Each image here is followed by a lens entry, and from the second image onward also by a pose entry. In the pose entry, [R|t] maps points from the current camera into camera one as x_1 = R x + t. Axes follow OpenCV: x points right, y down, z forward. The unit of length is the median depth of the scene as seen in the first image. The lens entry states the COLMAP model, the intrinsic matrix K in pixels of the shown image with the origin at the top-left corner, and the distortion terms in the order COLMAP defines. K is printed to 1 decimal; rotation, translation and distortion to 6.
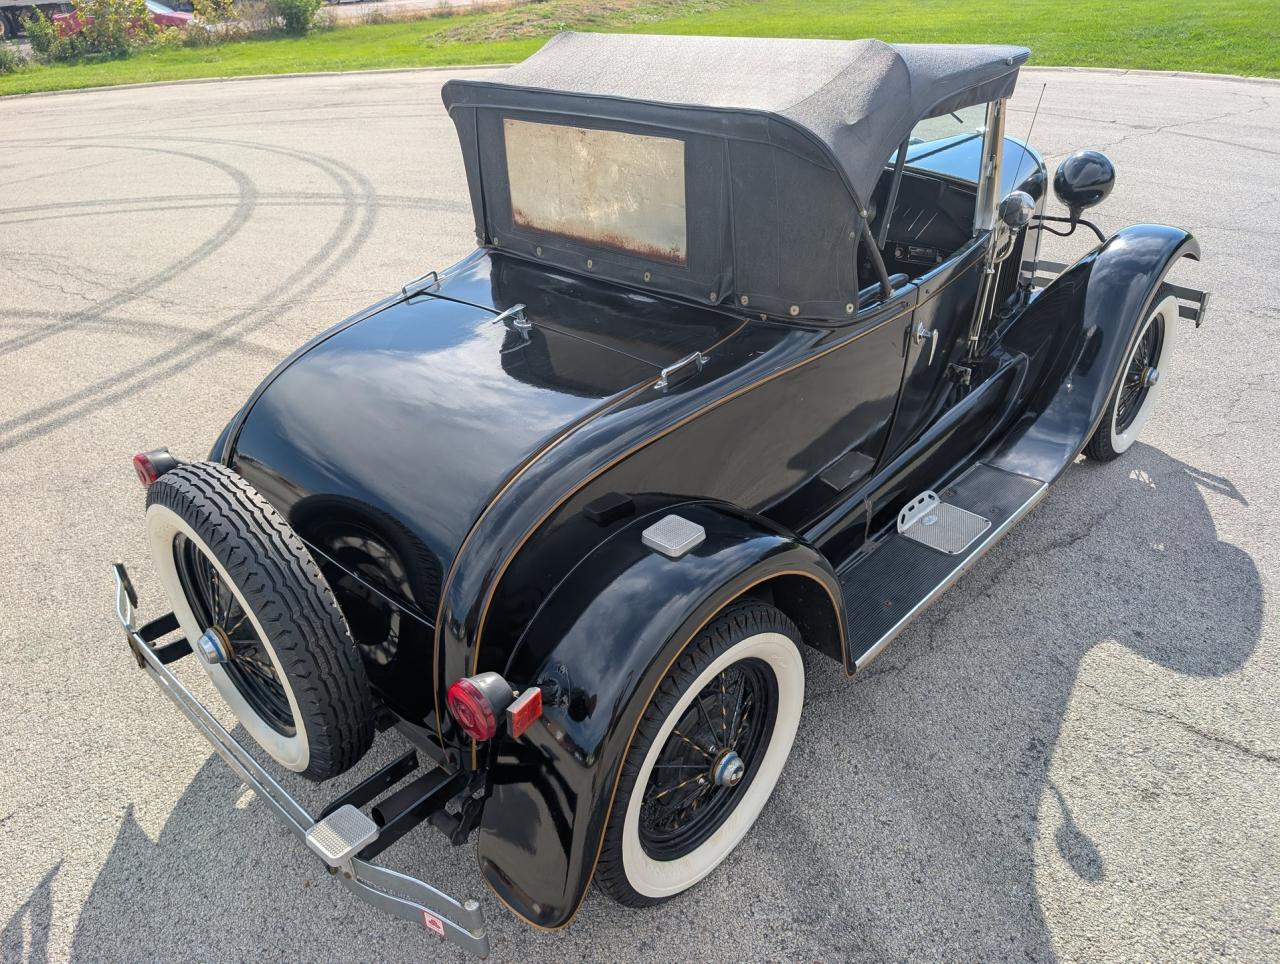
lens RADIAL K [[911.6, 0, 647.5], [0, 911.6, 476.7], [0, 0, 1]] dist [0.018073, -0.020951]
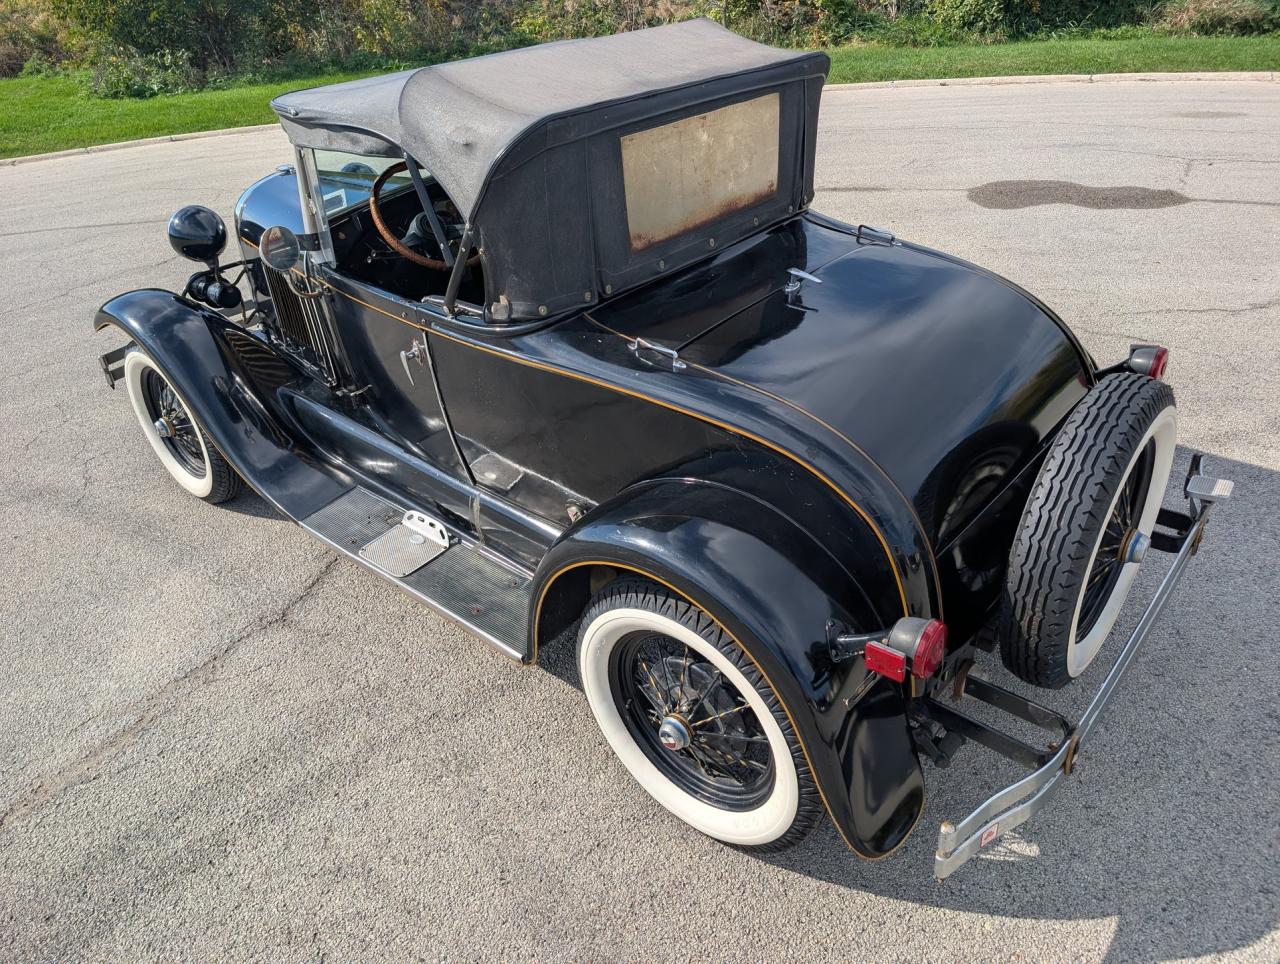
lens RADIAL K [[911.6, 0, 636.4], [0, 911.6, 459.7], [0, 0, 1]] dist [0.018073, -0.020951]
pose [[-0.019018, -0.446997, 0.894333, -0.954173], [0.578112, 0.724888, 0.374600, -0.424454], [-0.815736, 0.524149, 0.244628, 0.808328]]
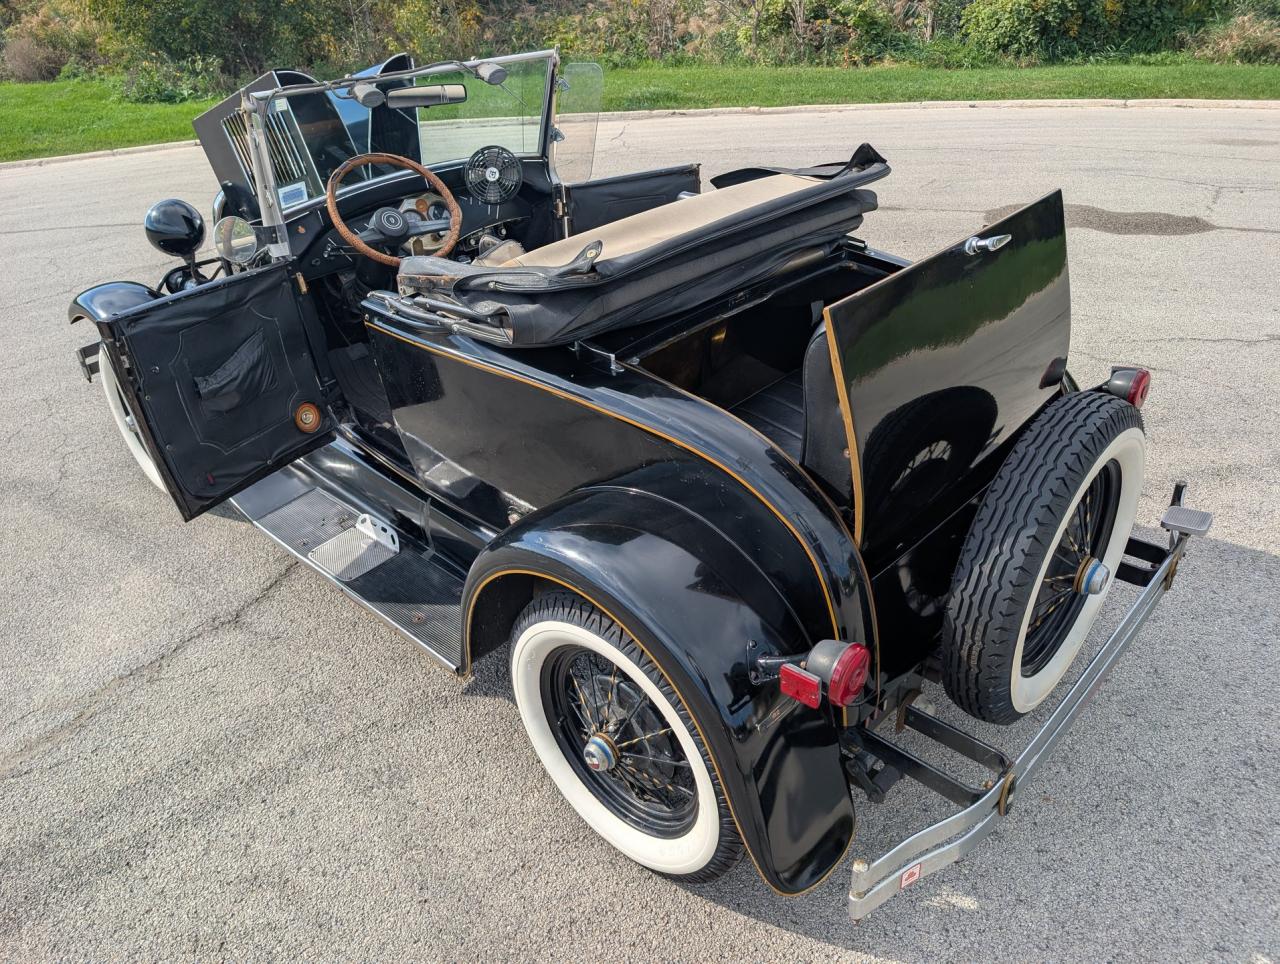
lens RADIAL K [[911.6, 0, 633.0], [0, 911.6, 483.3], [0, 0, 1]] dist [0.018073, -0.020951]
pose [[0.024606, -0.450025, 0.892677, -0.928930], [0.563466, 0.743838, 0.359459, -0.363827], [-0.825773, 0.494148, 0.271876, 0.762770]]
